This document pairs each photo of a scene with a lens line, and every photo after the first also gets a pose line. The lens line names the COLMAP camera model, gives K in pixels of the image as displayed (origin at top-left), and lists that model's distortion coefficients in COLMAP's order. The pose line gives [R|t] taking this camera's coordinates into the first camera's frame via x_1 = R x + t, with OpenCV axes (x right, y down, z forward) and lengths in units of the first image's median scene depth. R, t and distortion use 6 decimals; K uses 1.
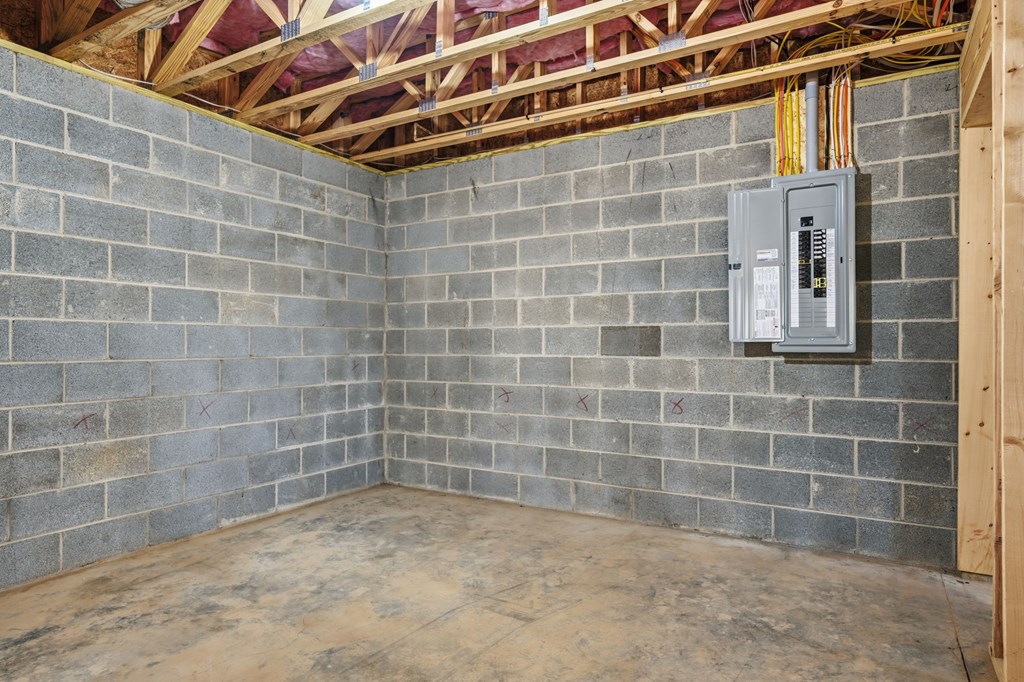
lens RADIAL K [[602.9, 0, 512.0], [0, 602.9, 341.0], [0, 0, 1]] dist [-0.000823, 0.000114]
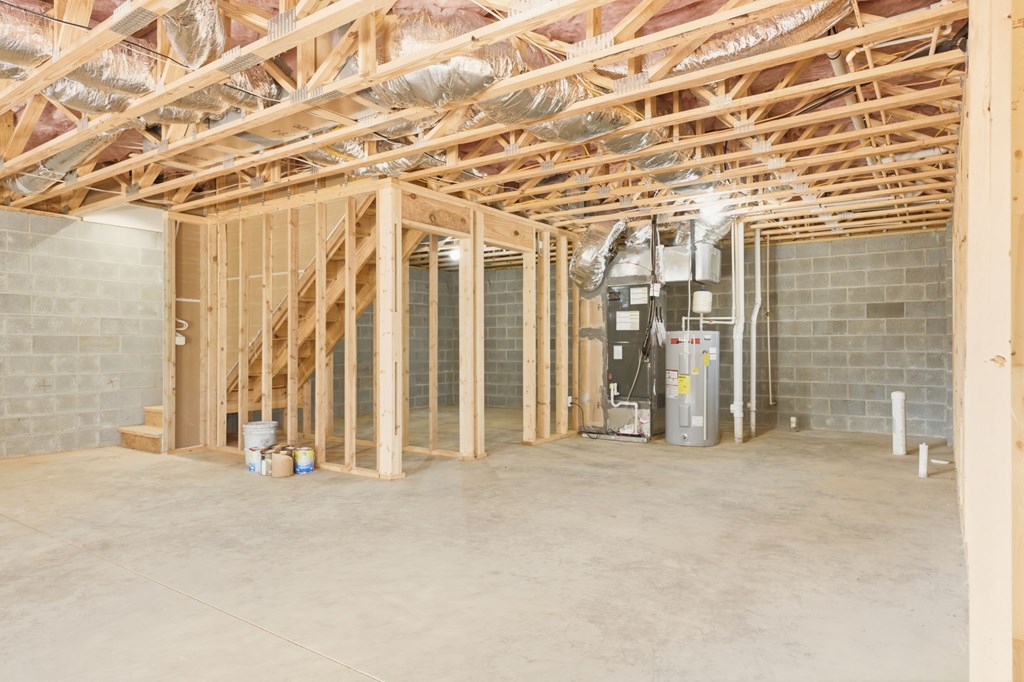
lens RADIAL K [[602.9, 0, 512.0], [0, 602.9, 341.0], [0, 0, 1]] dist [-0.000823, 0.000114]
pose [[0.997314, -0.001129, -0.073241, 0.217180], [0.000369, 0.999946, -0.010387, 0.012784], [0.073249, 0.010332, 0.997260, -1.505696]]
